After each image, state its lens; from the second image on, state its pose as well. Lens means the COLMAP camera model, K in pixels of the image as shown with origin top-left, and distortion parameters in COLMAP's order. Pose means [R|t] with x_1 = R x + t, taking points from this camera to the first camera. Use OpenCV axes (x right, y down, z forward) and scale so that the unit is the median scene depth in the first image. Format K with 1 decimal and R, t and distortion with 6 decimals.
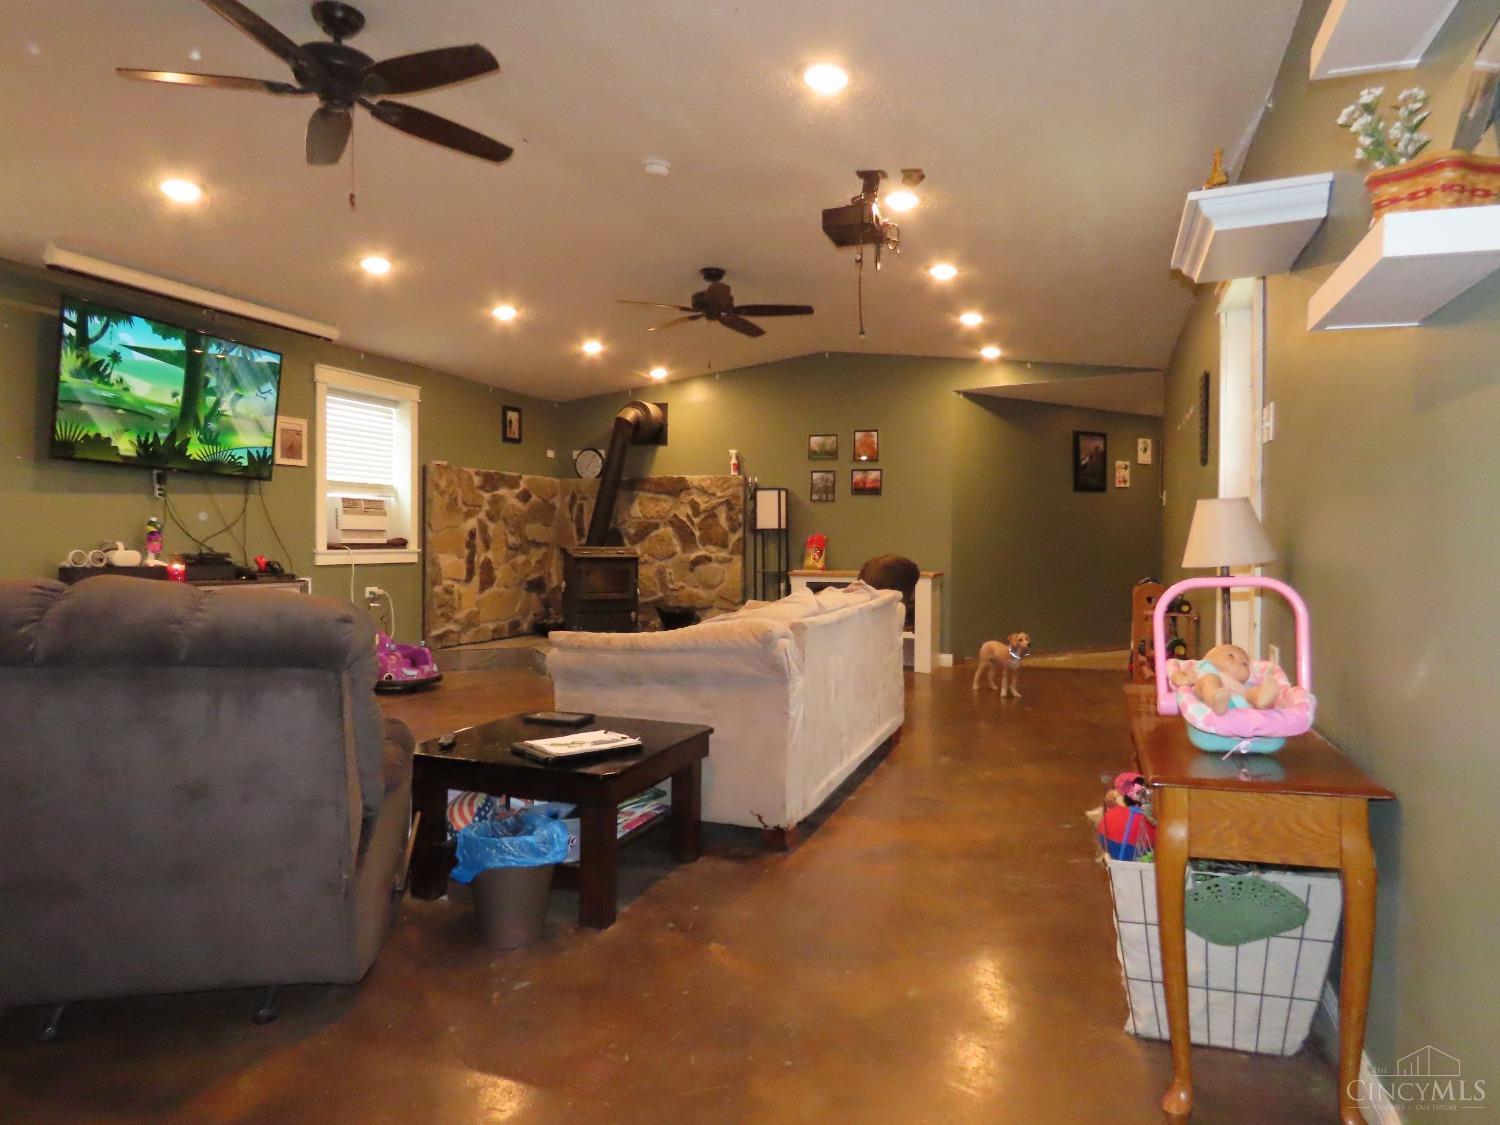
lens RADIAL K [[951.2, 0, 747.3], [0, 951.2, 558.6], [0, 0, 1]] dist [0.001422, -0.000930]
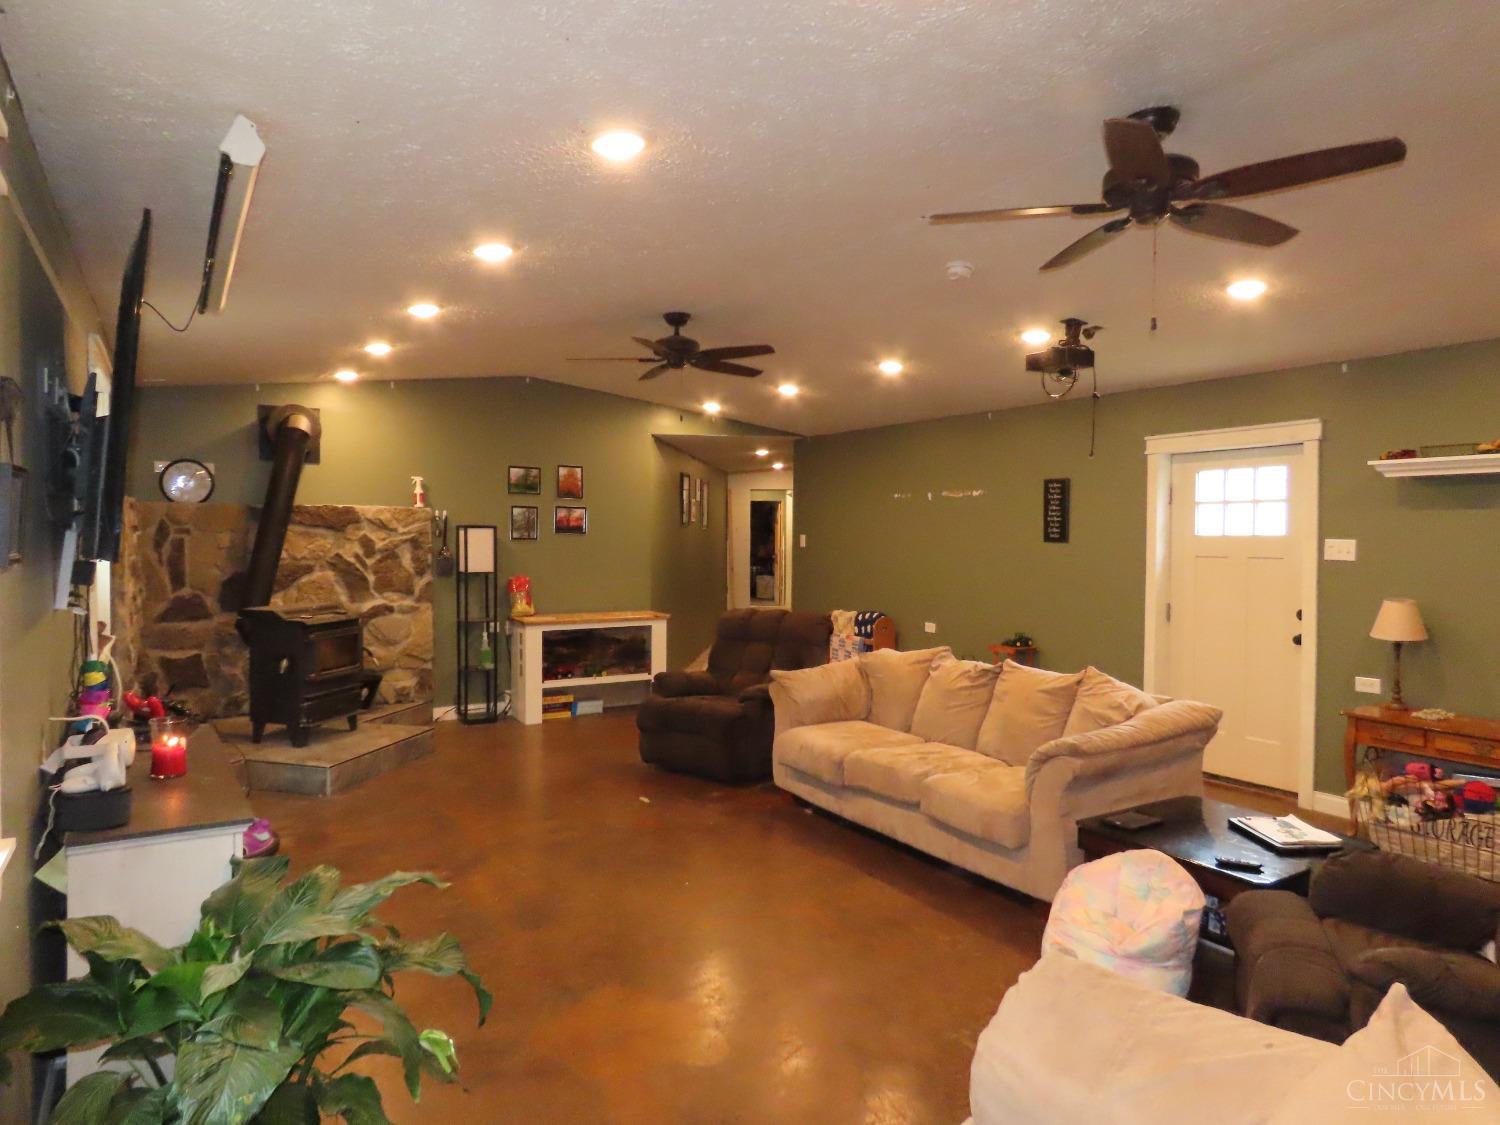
lens RADIAL K [[951.2, 0, 748.8], [0, 951.2, 554.4], [0, 0, 1]] dist [0.001422, -0.000930]
pose [[0.621685, -0.021601, 0.782969, -0.484884], [0.003605, 0.999688, 0.024717, -0.065337], [-0.783259, -0.012544, 0.621569, 0.253951]]
